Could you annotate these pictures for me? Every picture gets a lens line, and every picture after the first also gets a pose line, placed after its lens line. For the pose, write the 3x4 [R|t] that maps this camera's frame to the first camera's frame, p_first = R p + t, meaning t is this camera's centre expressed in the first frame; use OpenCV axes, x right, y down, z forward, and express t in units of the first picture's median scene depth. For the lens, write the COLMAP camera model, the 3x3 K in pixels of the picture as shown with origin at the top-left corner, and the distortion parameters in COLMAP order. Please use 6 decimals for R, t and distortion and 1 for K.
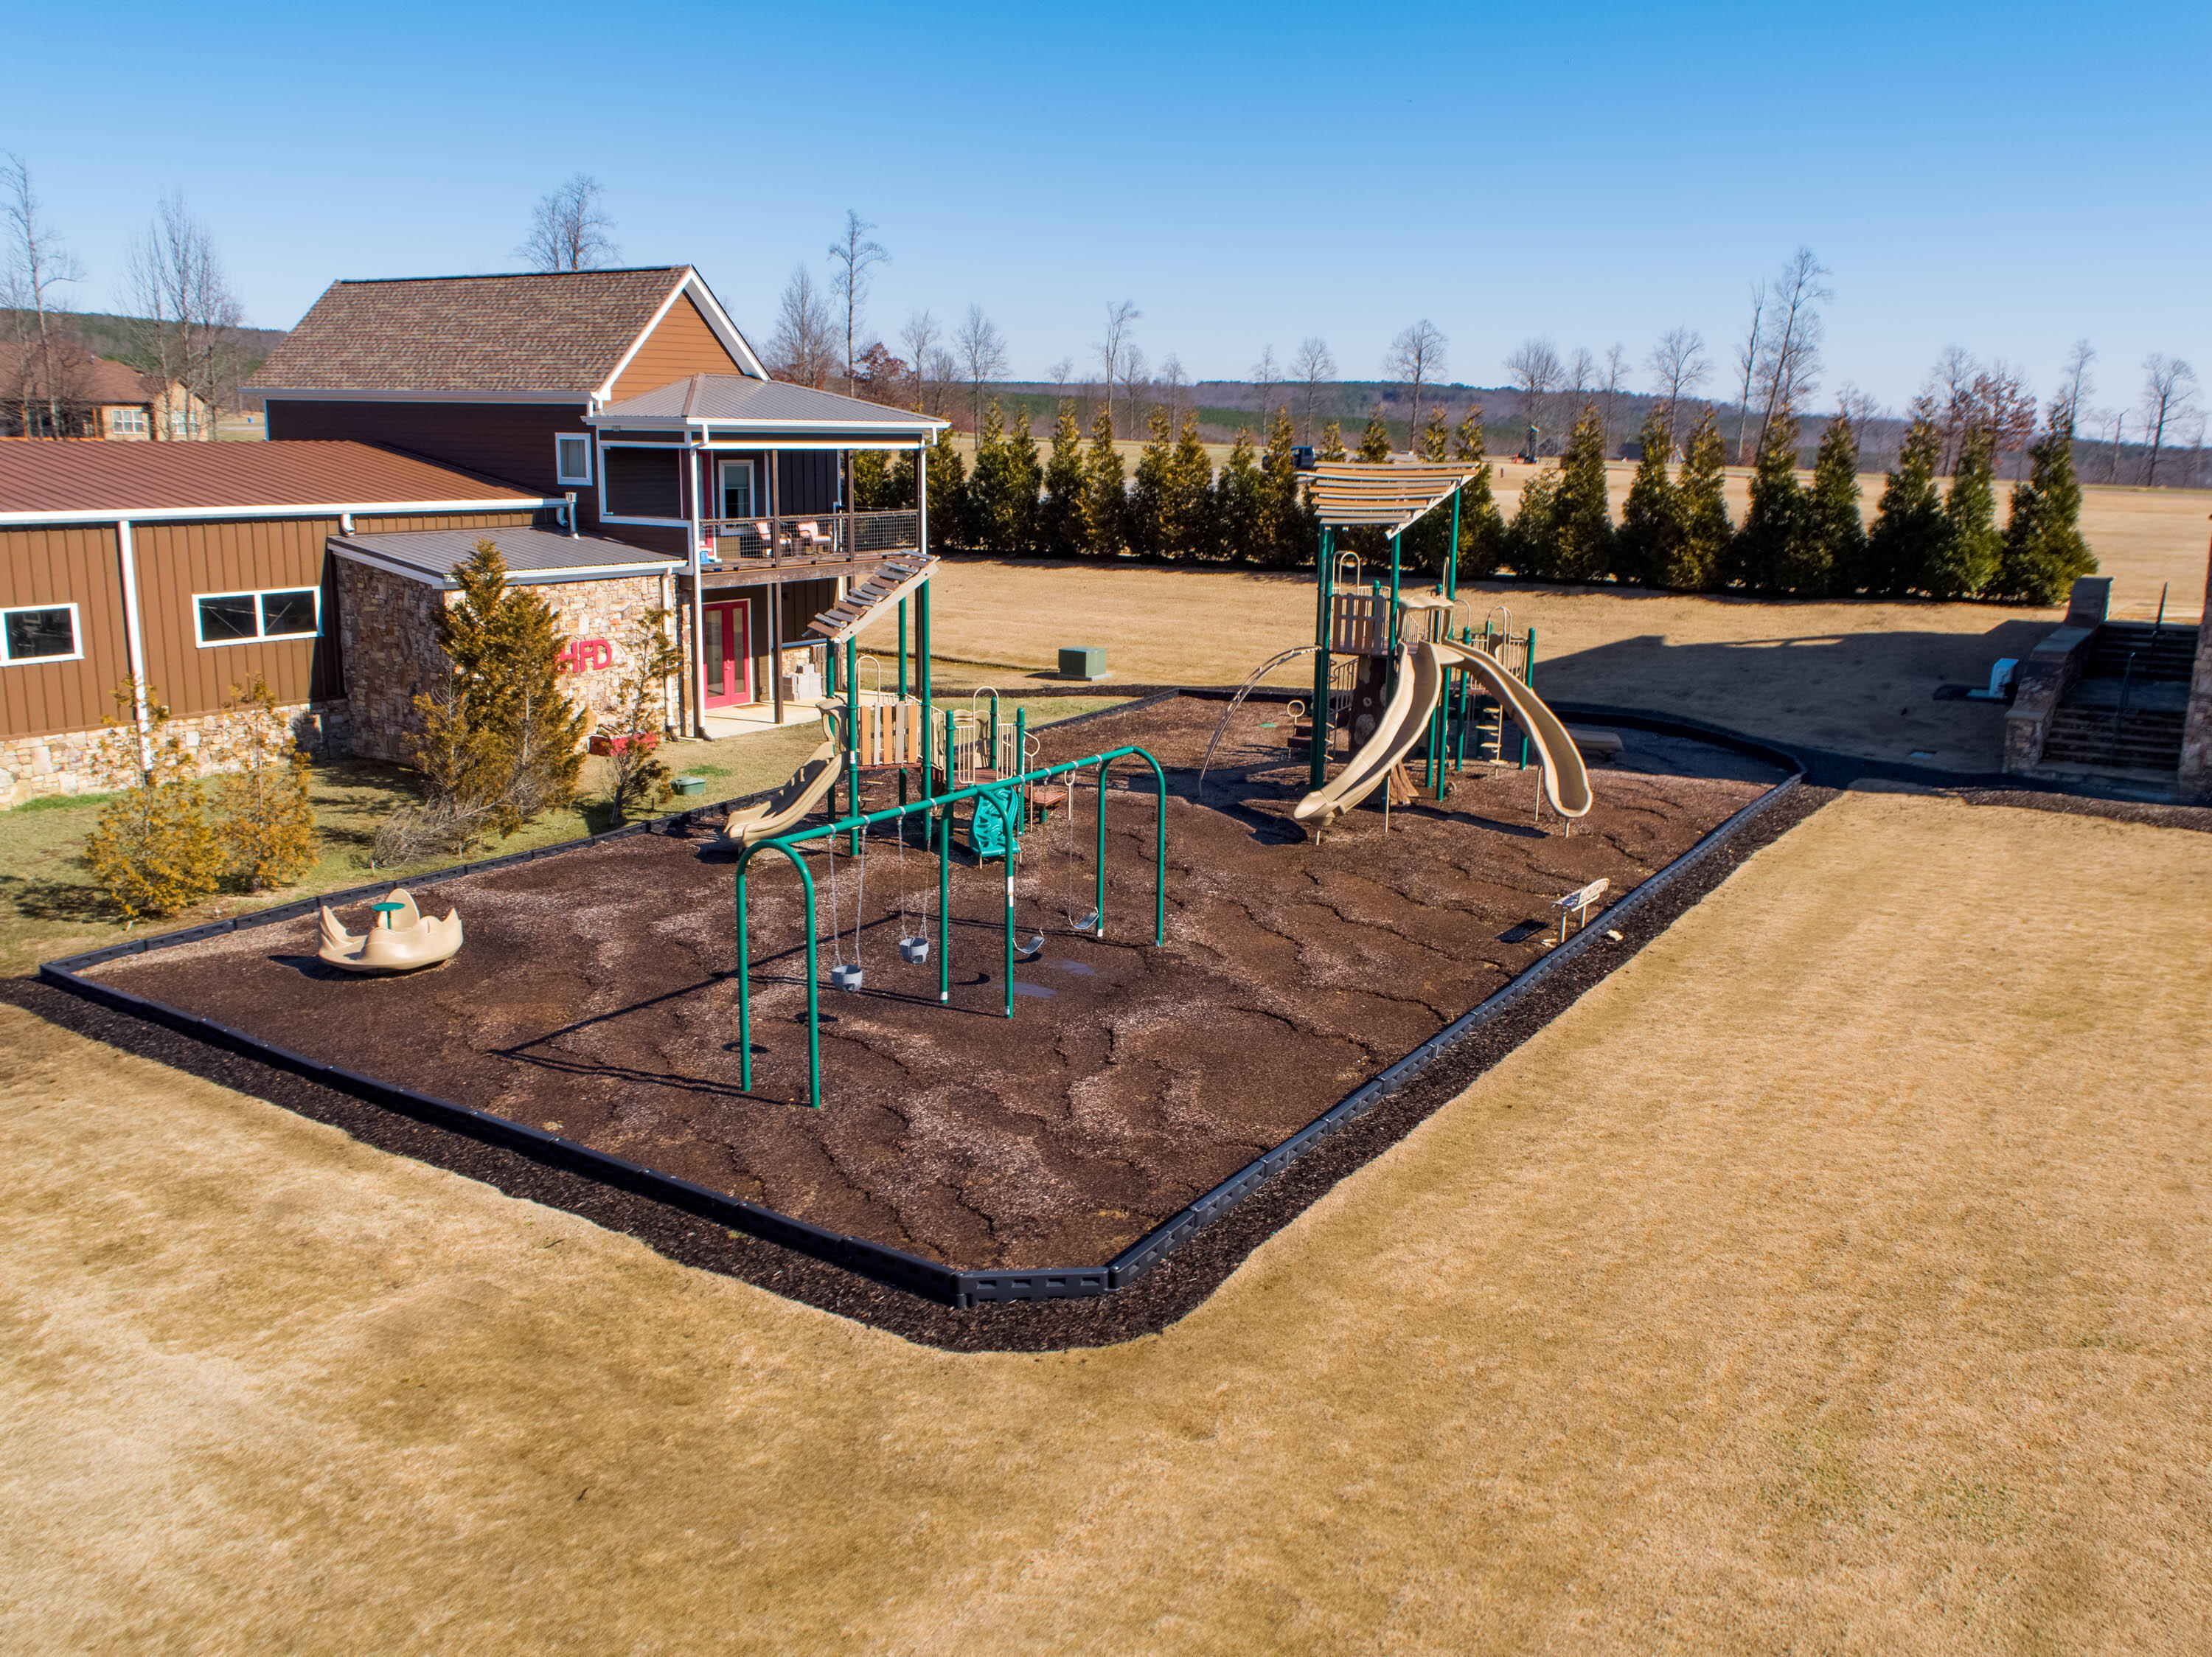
lens RADIAL K [[1822.0, 0, 1106.0], [0, 1822.0, 828.5], [0, 0, 1]] dist [0.001669, 0.008932]
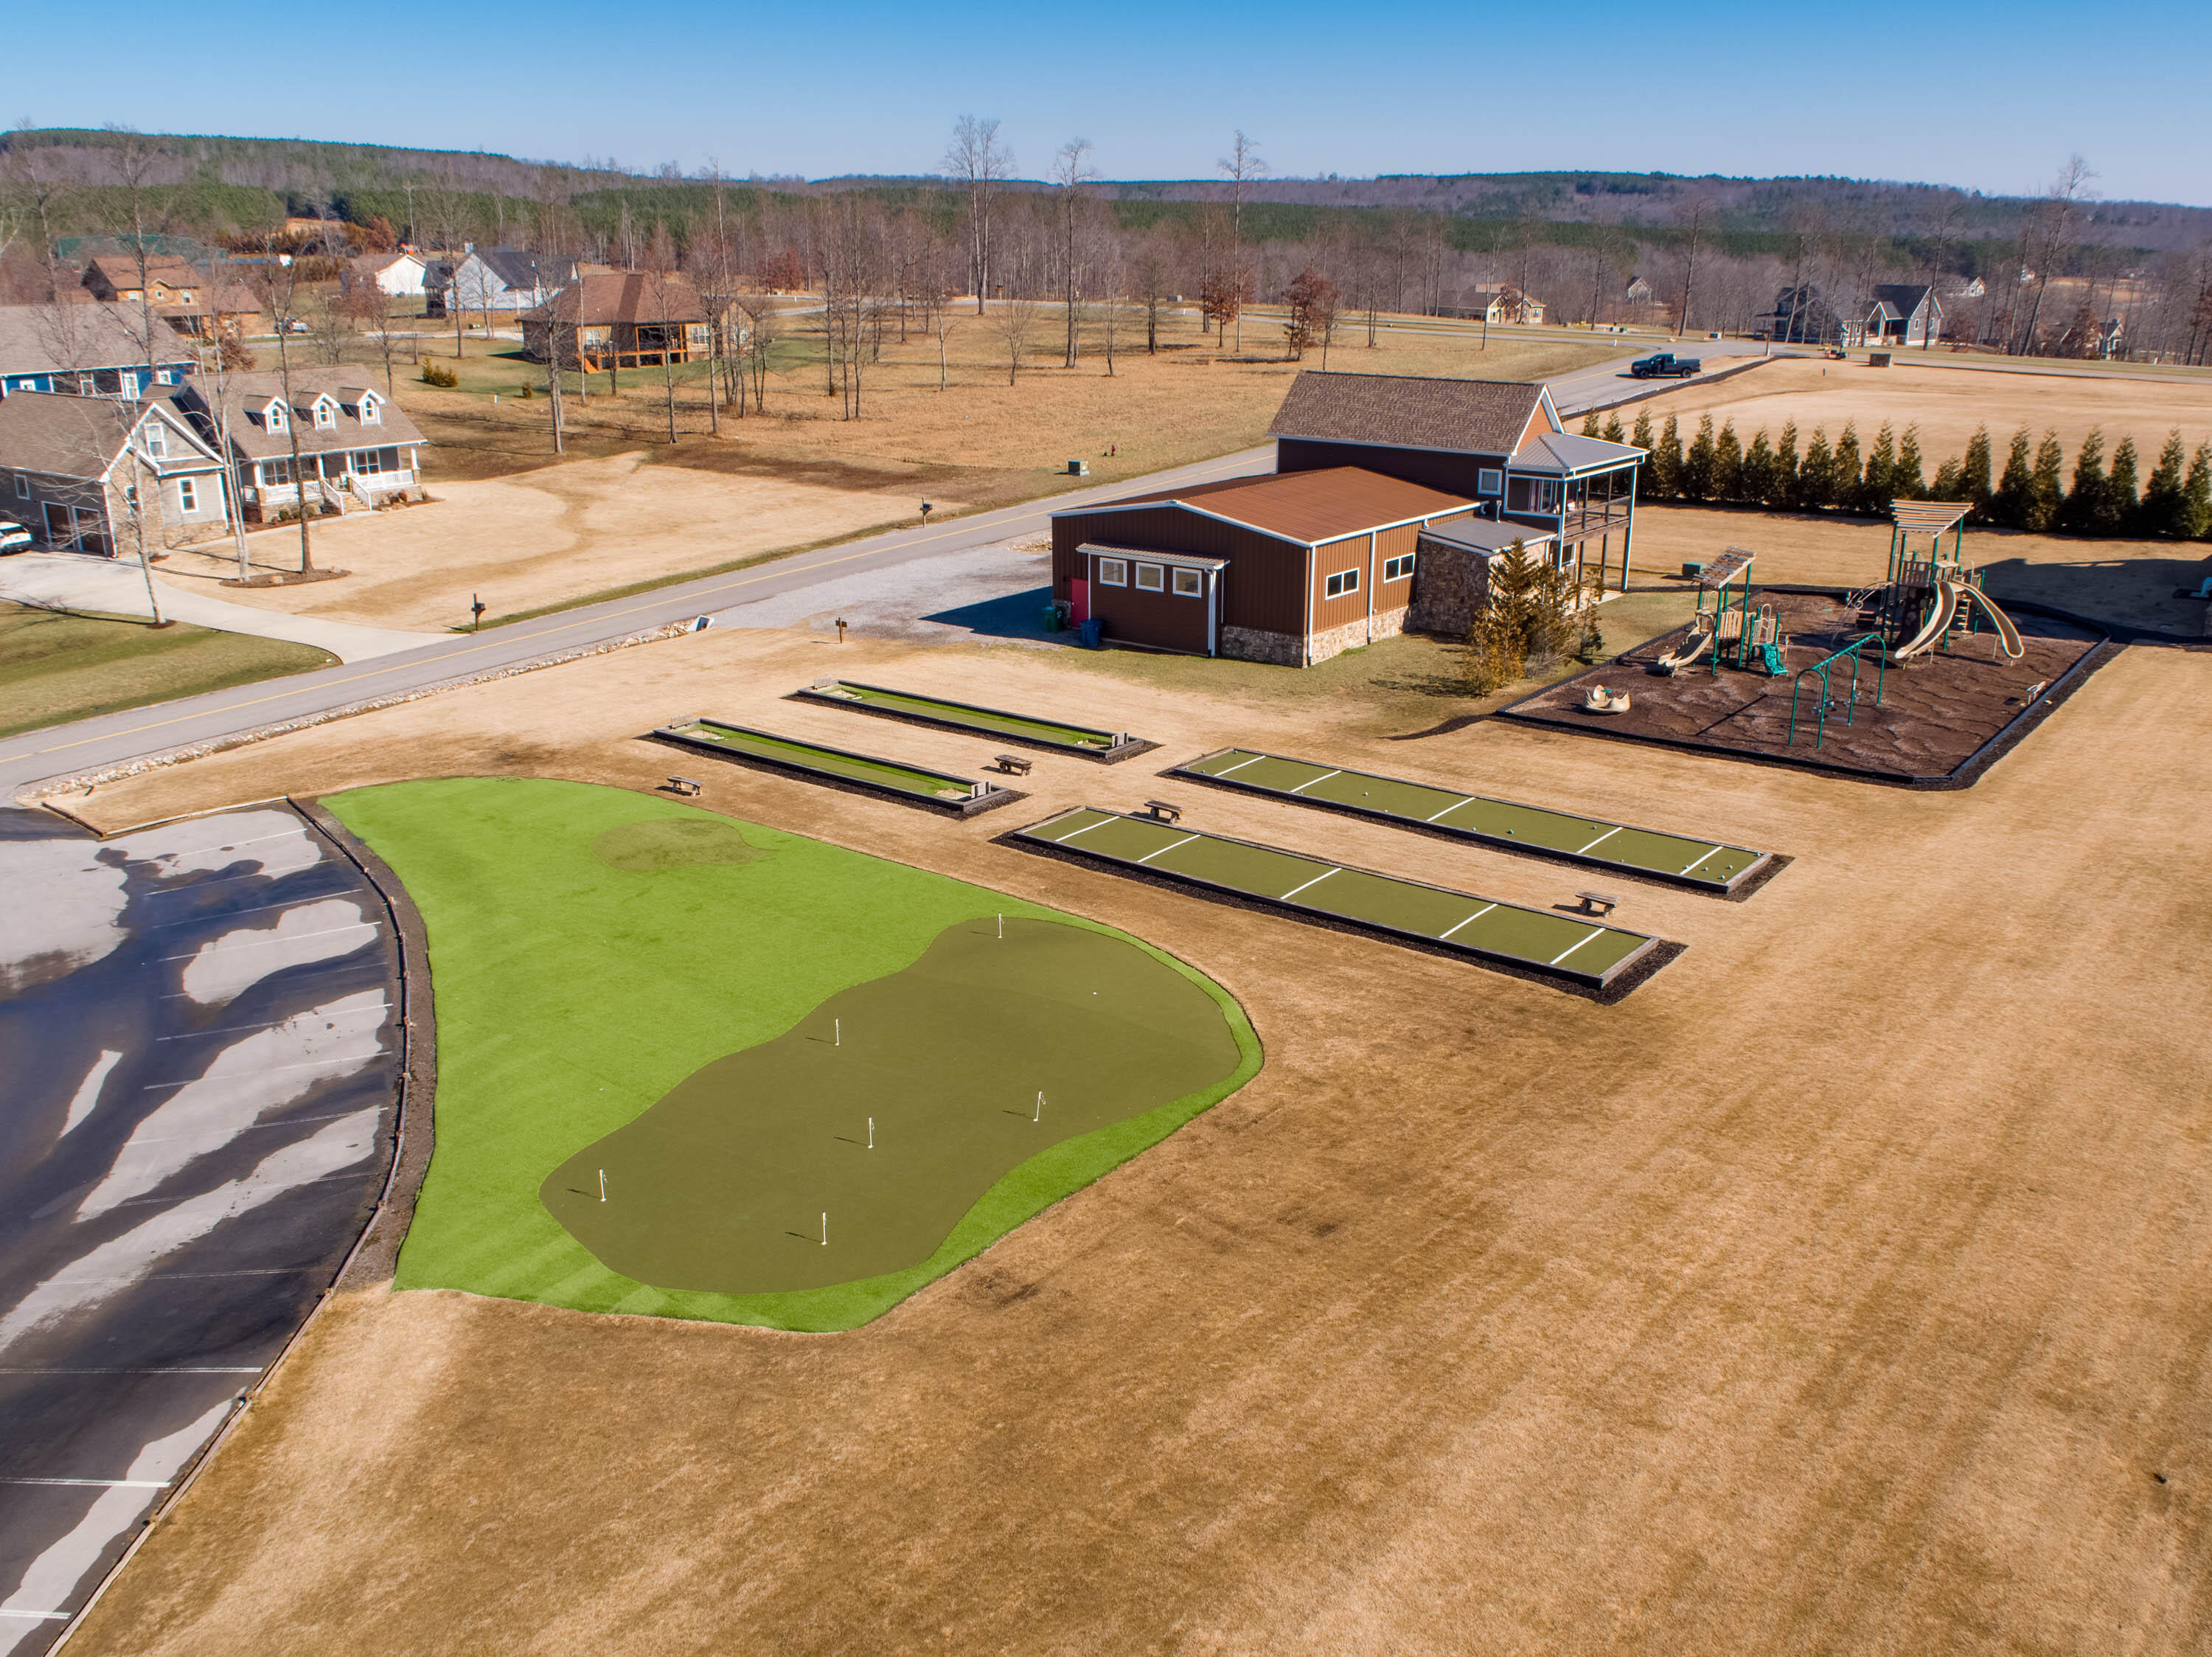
lens RADIAL K [[1895.4, 0, 1106.0], [0, 1895.4, 828.5], [0, 0, 1]] dist [0.002357, 0.005742]
pose [[0.996717, 0.006443, -0.080709, -0.616235], [0.001076, 0.995686, 0.092778, -0.012811], [0.080958, -0.092560, 0.992410, -1.345514]]
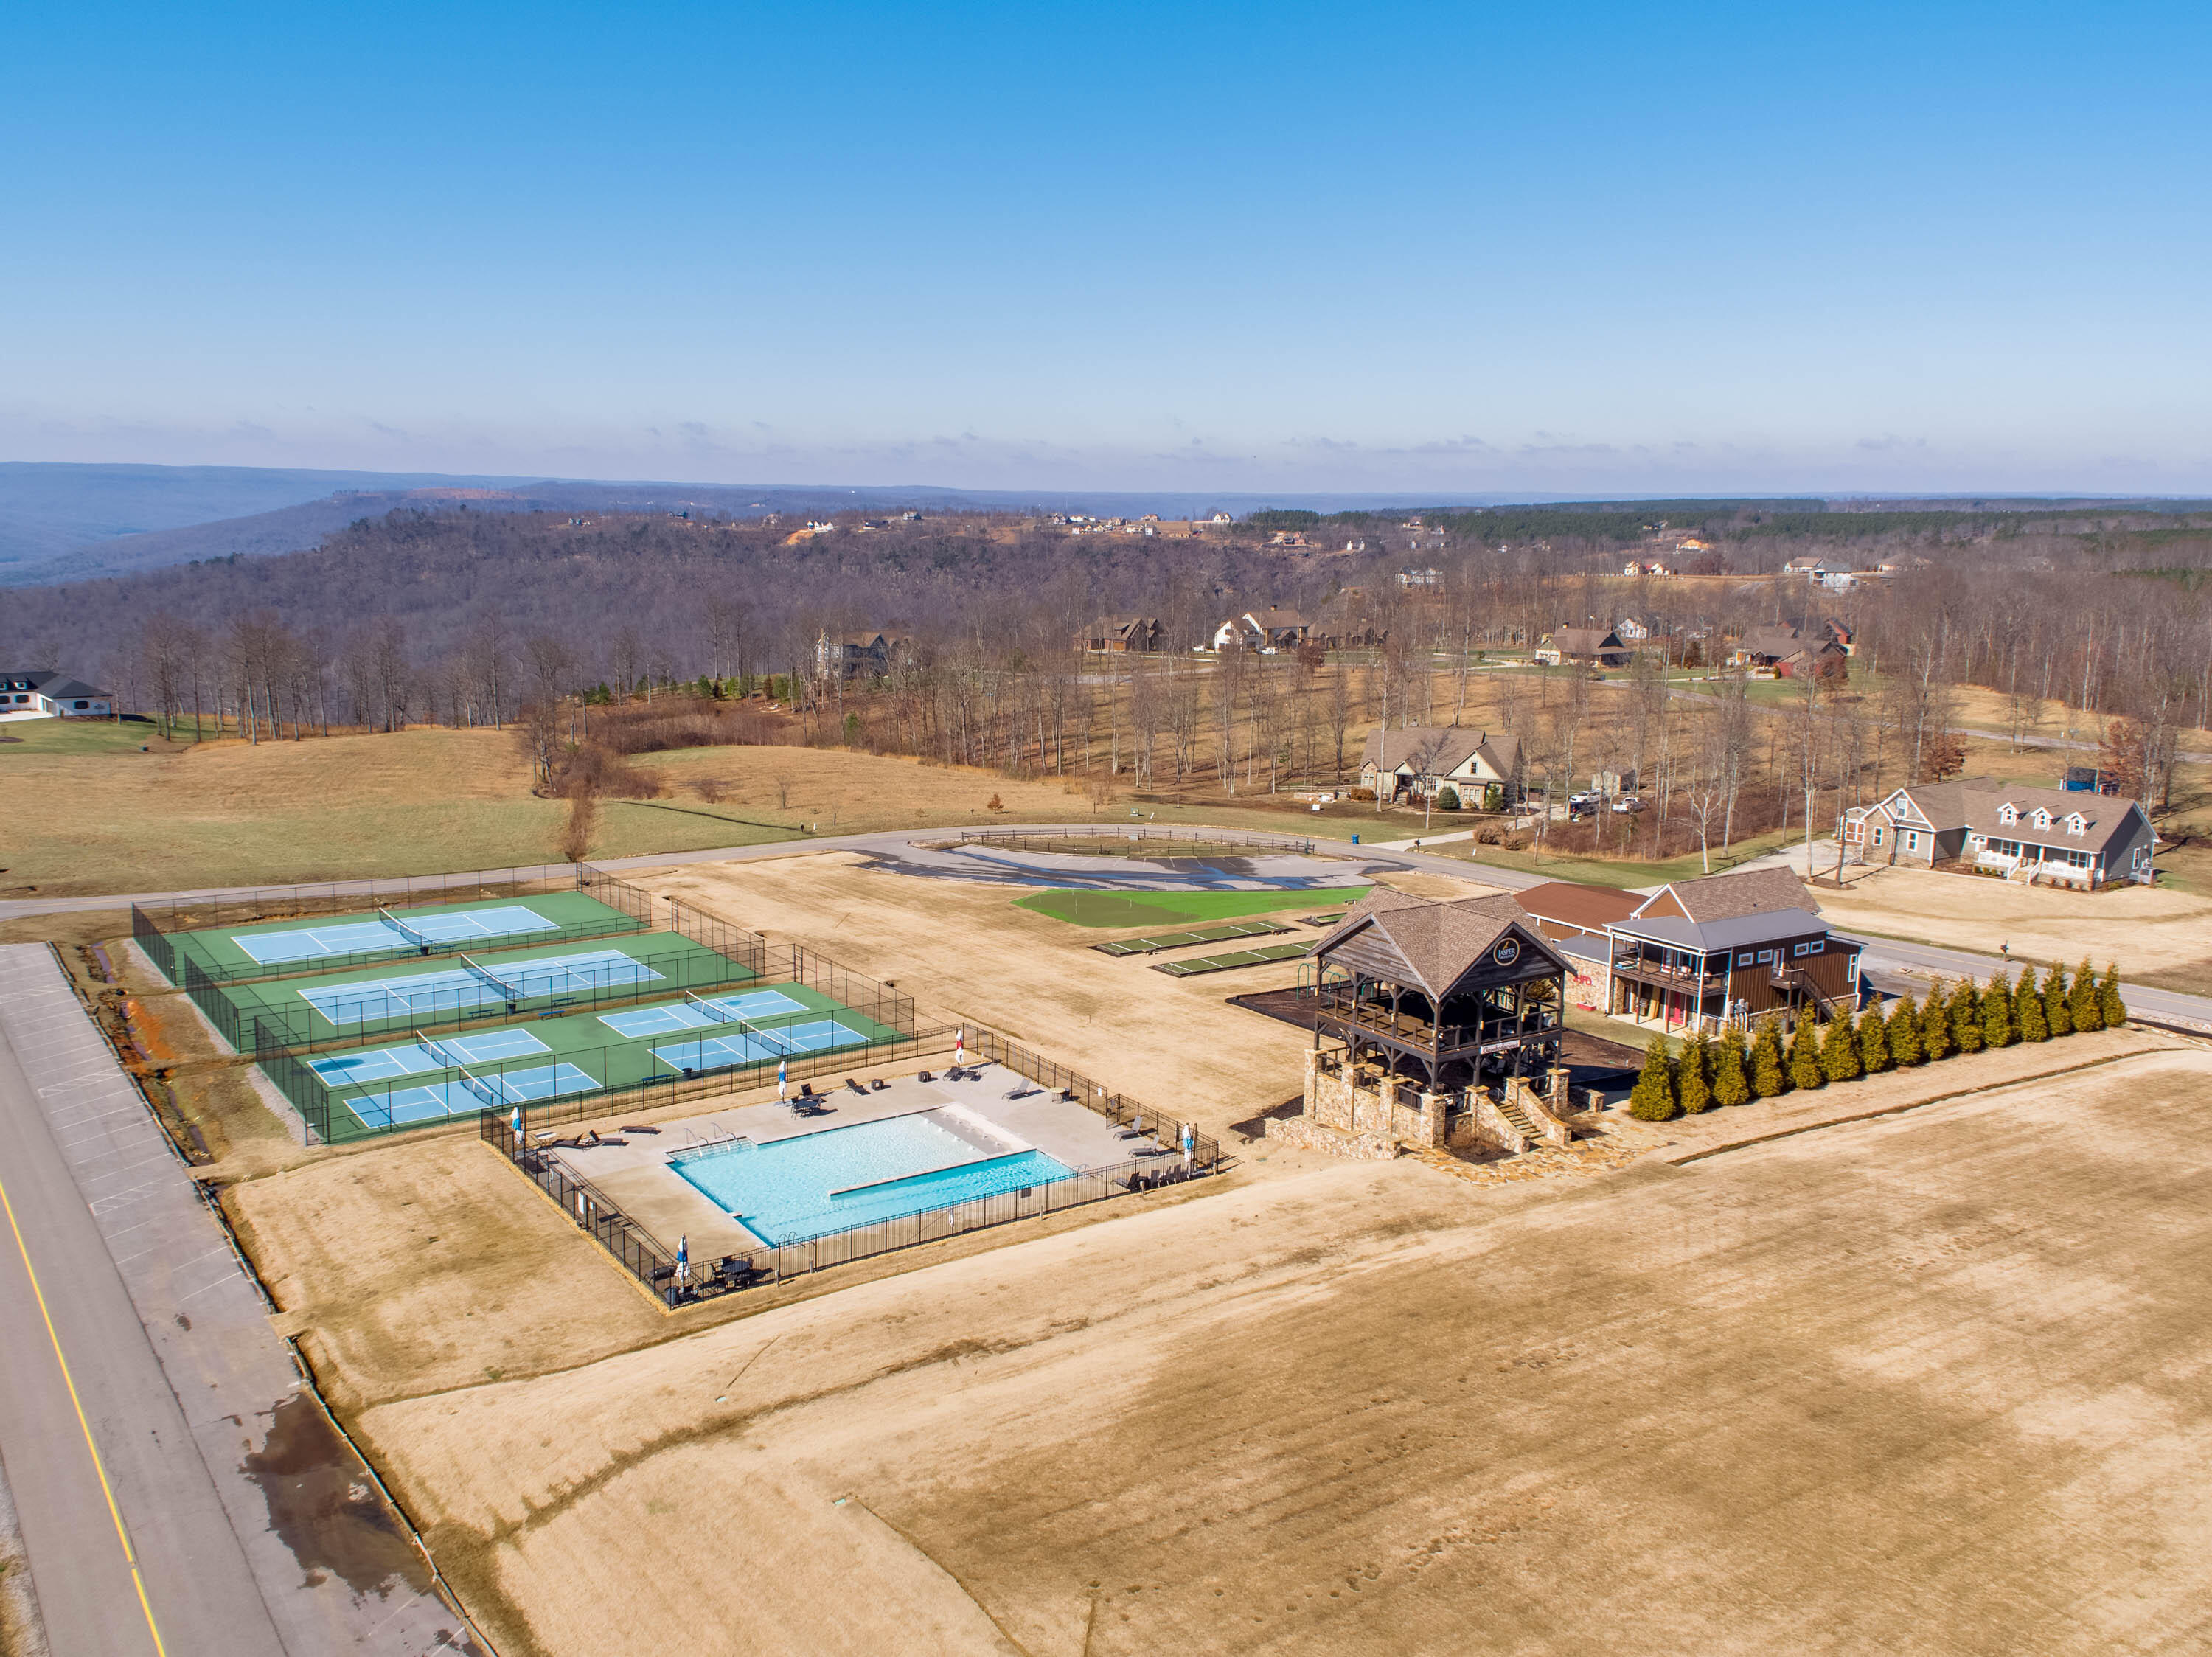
lens RADIAL K [[1822.0, 0, 1106.0], [0, 1822.0, 828.5], [0, 0, 1]] dist [0.001669, 0.008932]
pose [[-0.376475, 0.136290, -0.916347, 3.376186], [-0.225178, 0.945995, 0.233213, -1.009930], [0.898644, 0.294140, -0.325455, 1.249907]]
